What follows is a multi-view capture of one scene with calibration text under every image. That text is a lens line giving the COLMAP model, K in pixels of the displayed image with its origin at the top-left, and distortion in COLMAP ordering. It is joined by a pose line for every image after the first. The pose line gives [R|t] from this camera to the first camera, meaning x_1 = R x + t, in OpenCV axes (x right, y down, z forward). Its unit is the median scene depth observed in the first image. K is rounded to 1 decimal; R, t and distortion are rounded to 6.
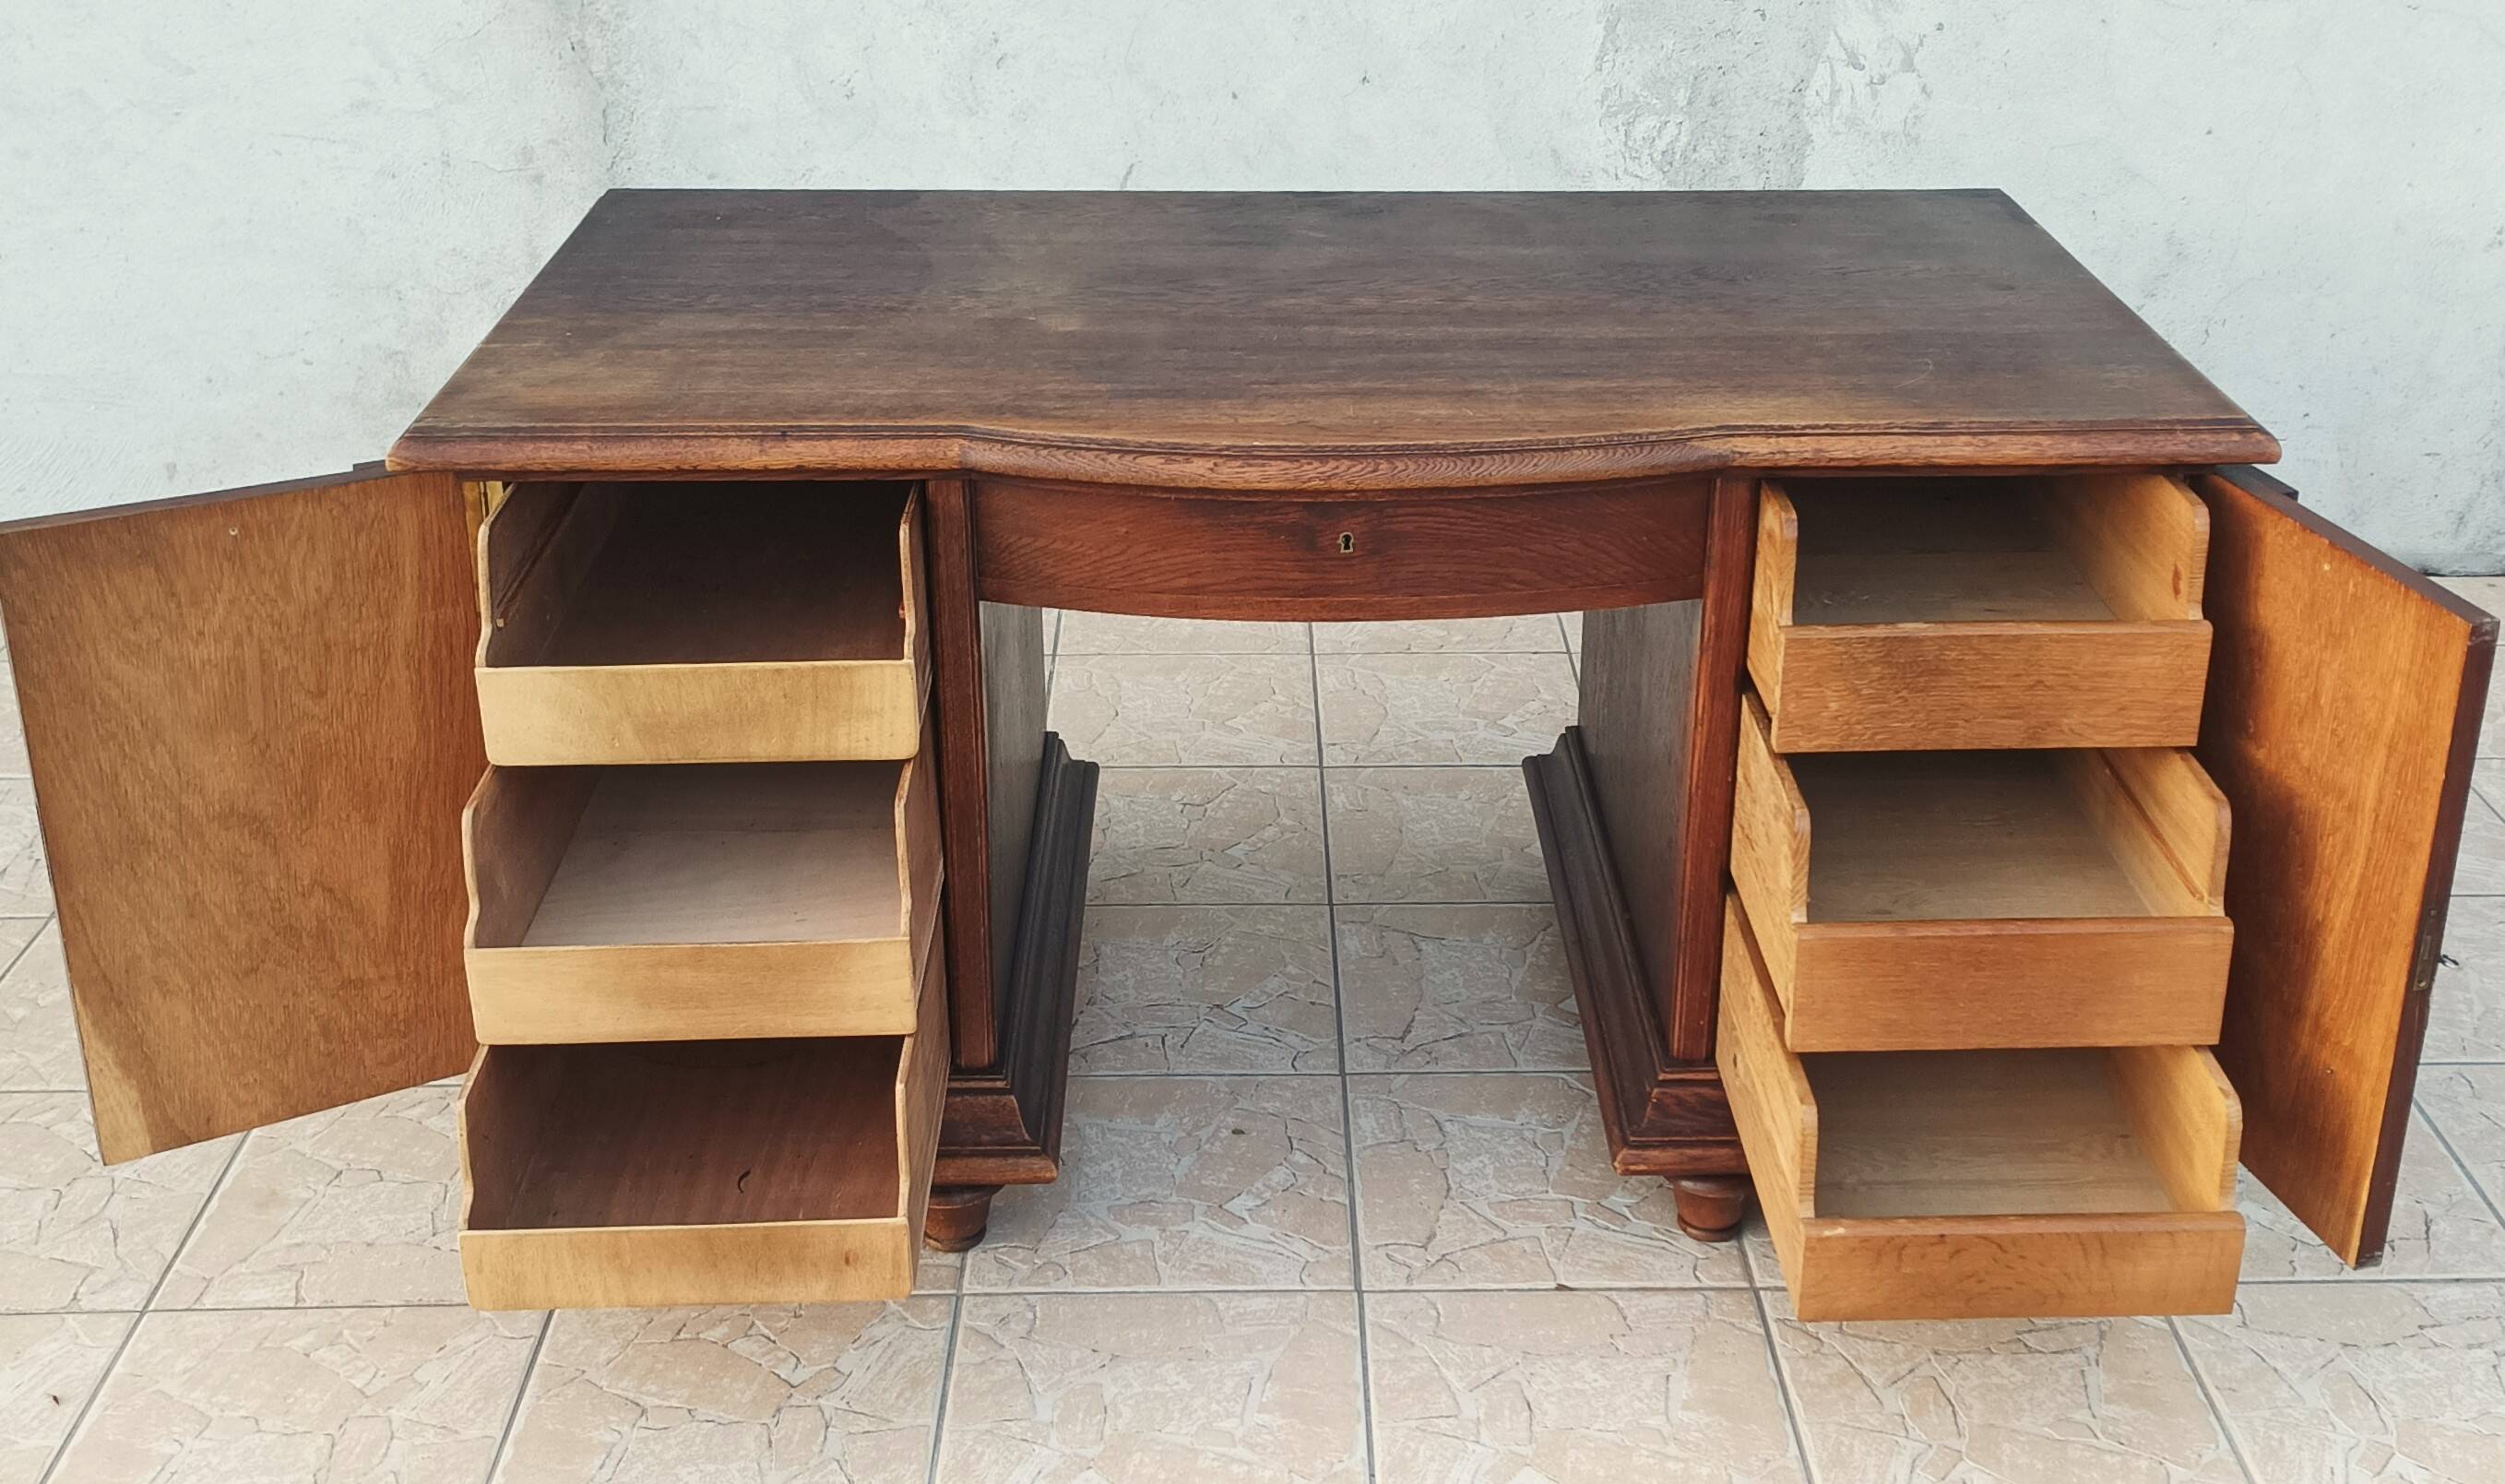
lens RADIAL K [[2678.8, 0, 1328.9], [0, 2678.8, 672.6], [0, 0, 1]] dist [0.040103, 0.000000]
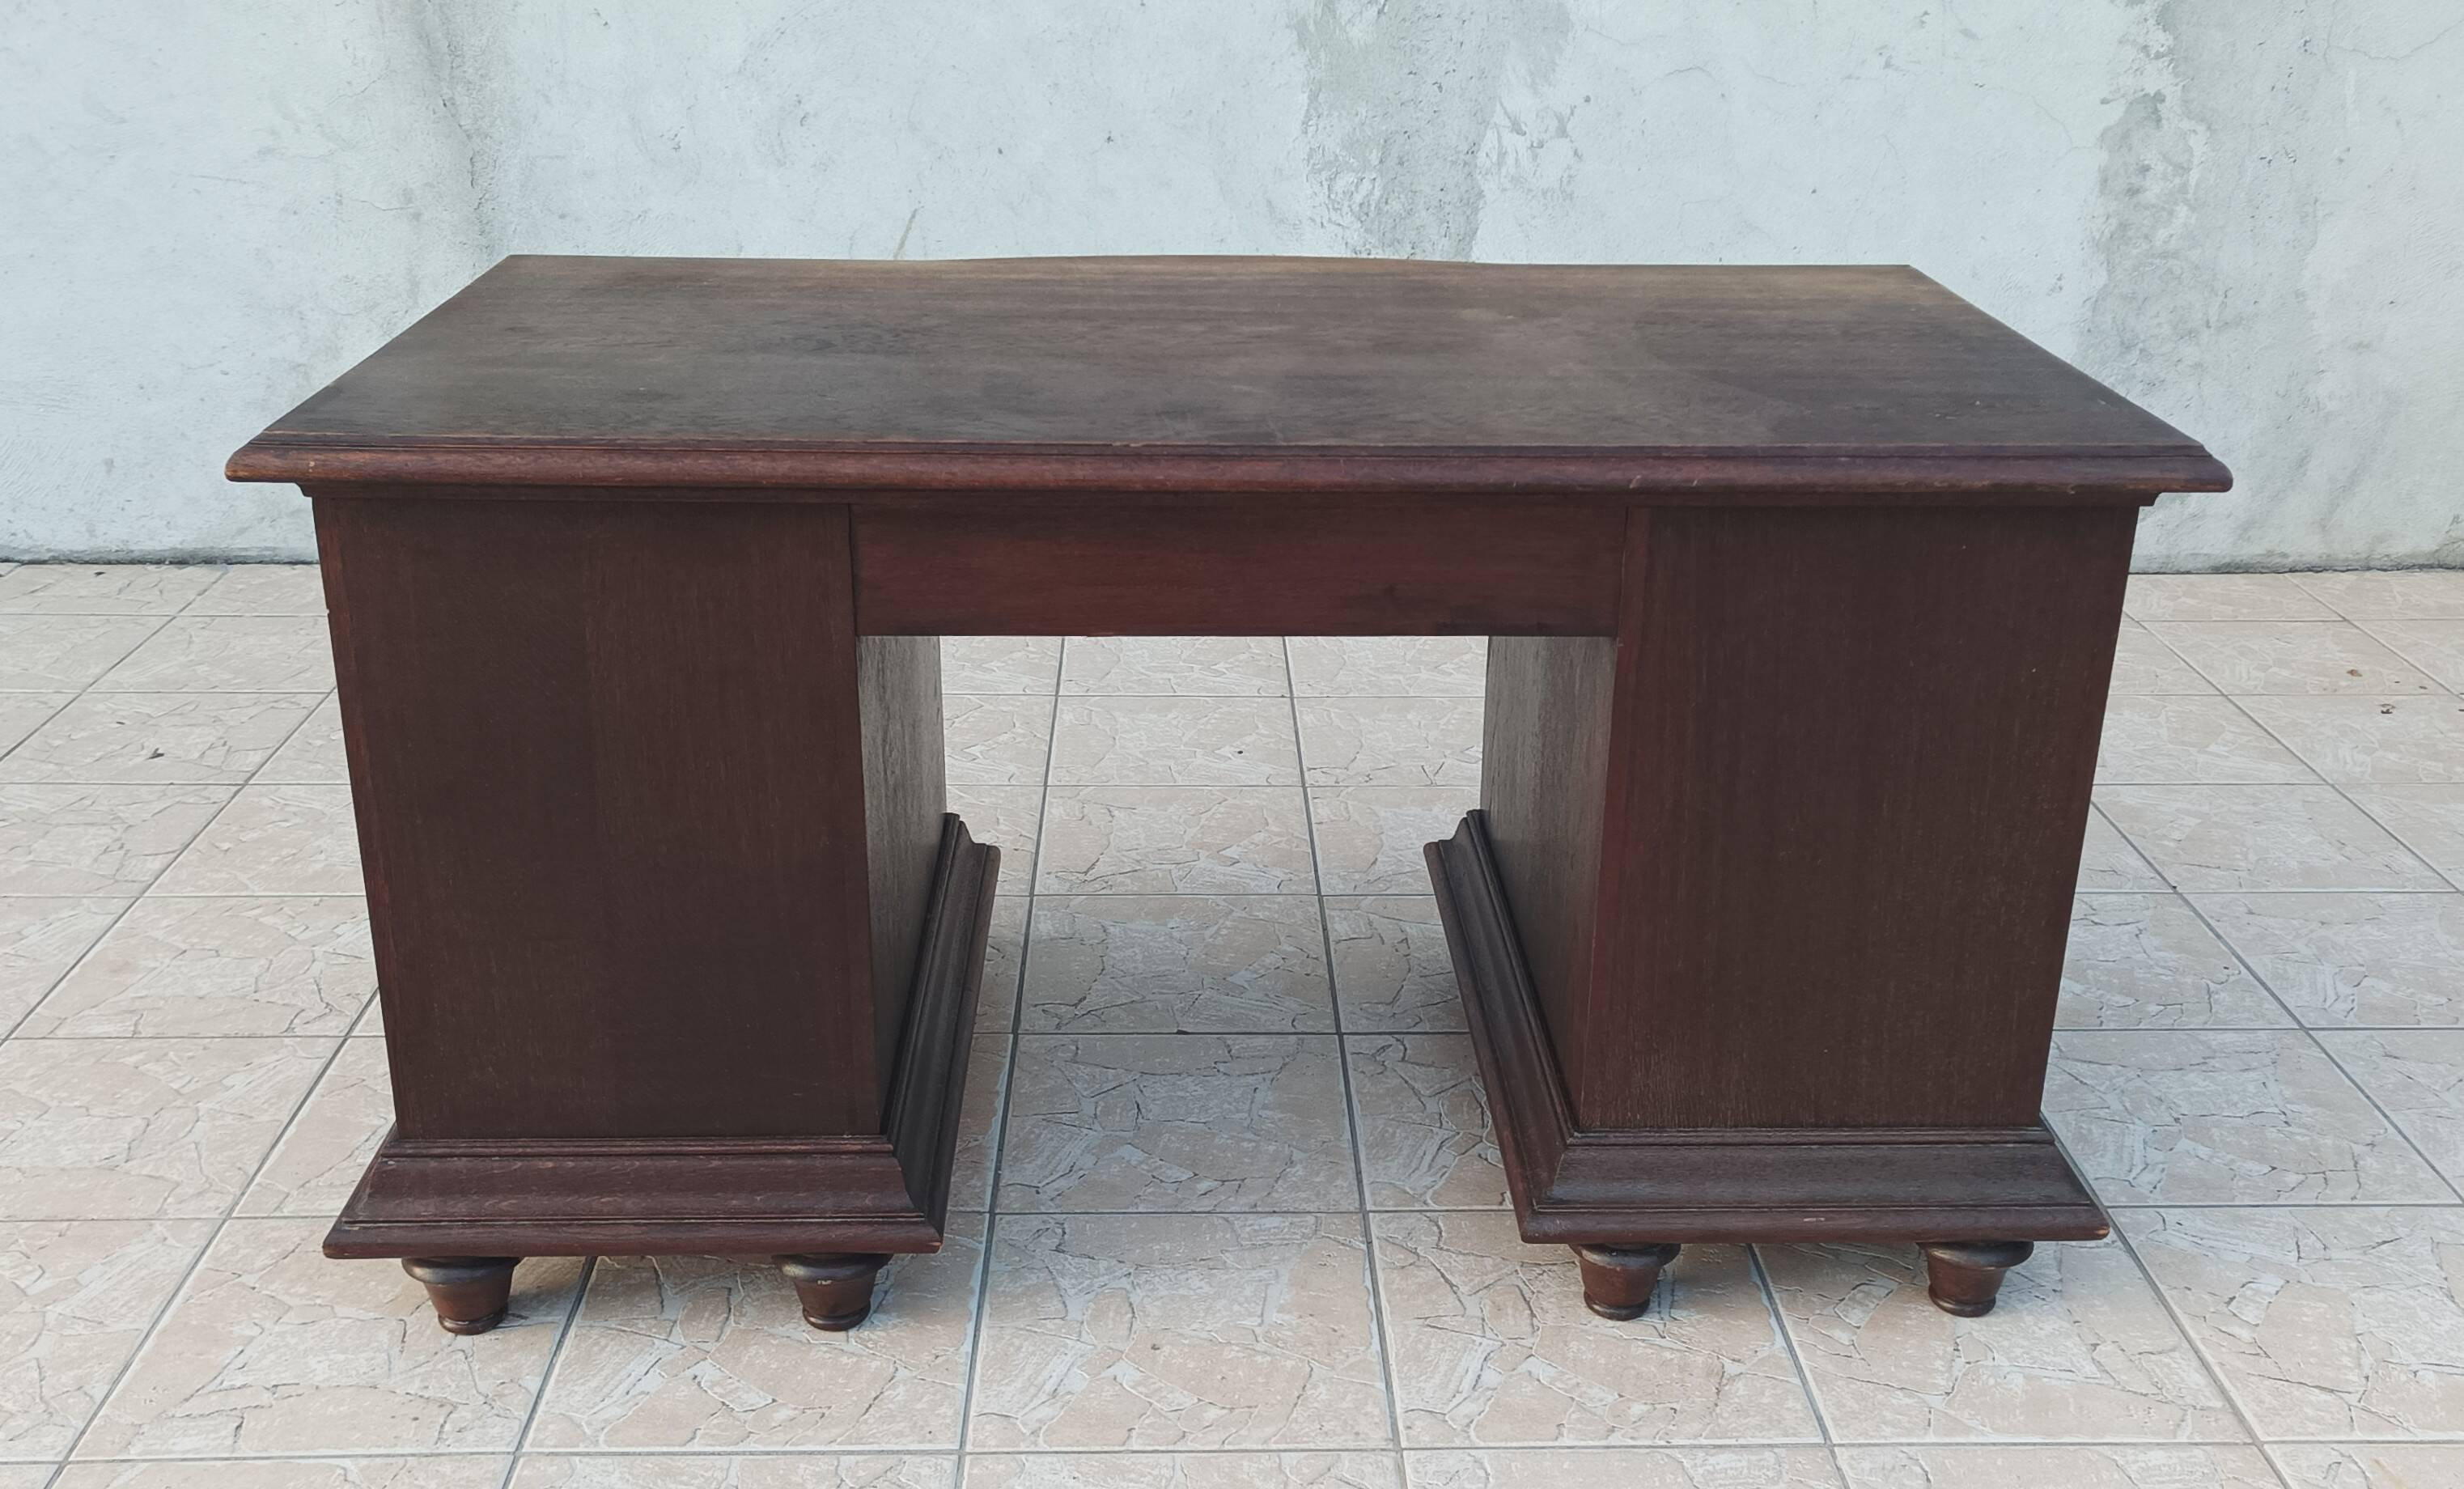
lens RADIAL K [[2347.5, 0, 1255.0], [0, 2347.5, 789.6], [0, 0, 1]] dist [0.035304, 0.000000]
pose [[0.999975, 0.005246, 0.004646, 0.116389], [-0.005131, 0.999691, -0.024327, 0.146977], [-0.004773, 0.024303, 0.999693, -0.068723]]
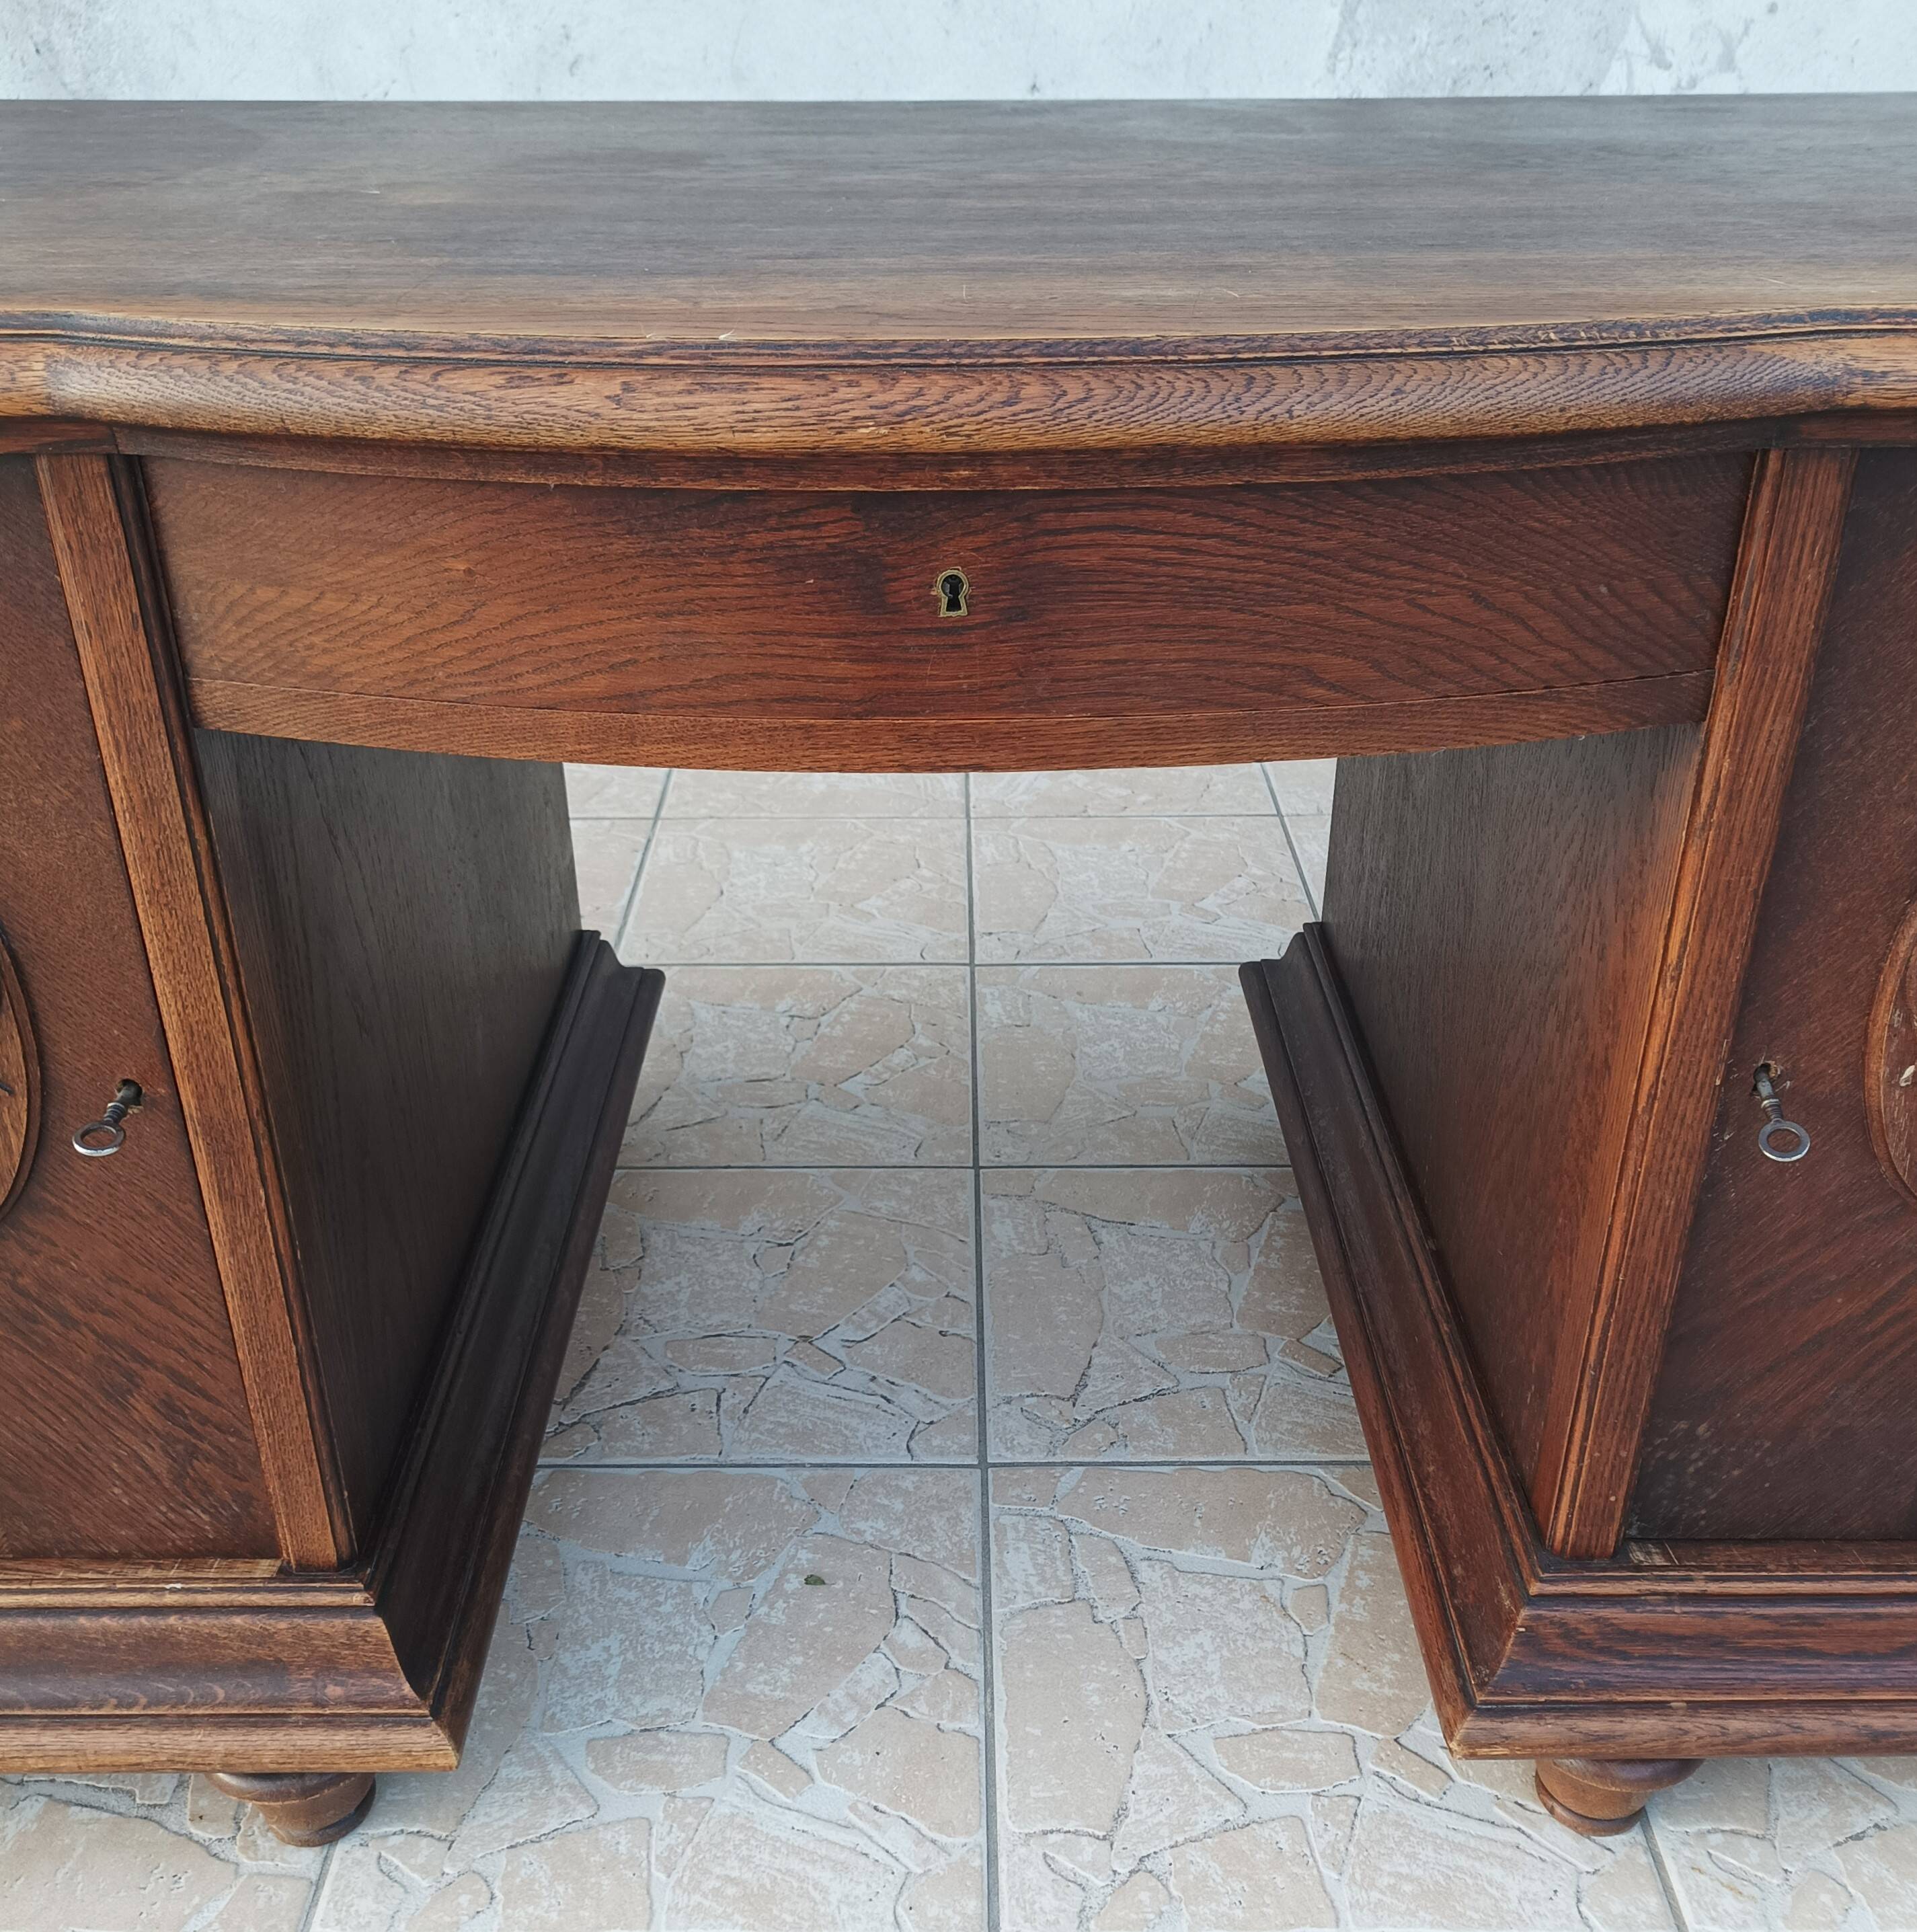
lens RADIAL K [[1989.5, 0, 960.7], [0, 1989.5, 1005.7], [0, 0, 1]] dist [0.019787, 0.000000]
pose [[0.999516, 0.003015, -0.030977, 0.016728], [-0.000120, 0.995662, 0.093040, -0.009760], [0.031123, -0.092991, 0.995180, 0.600463]]
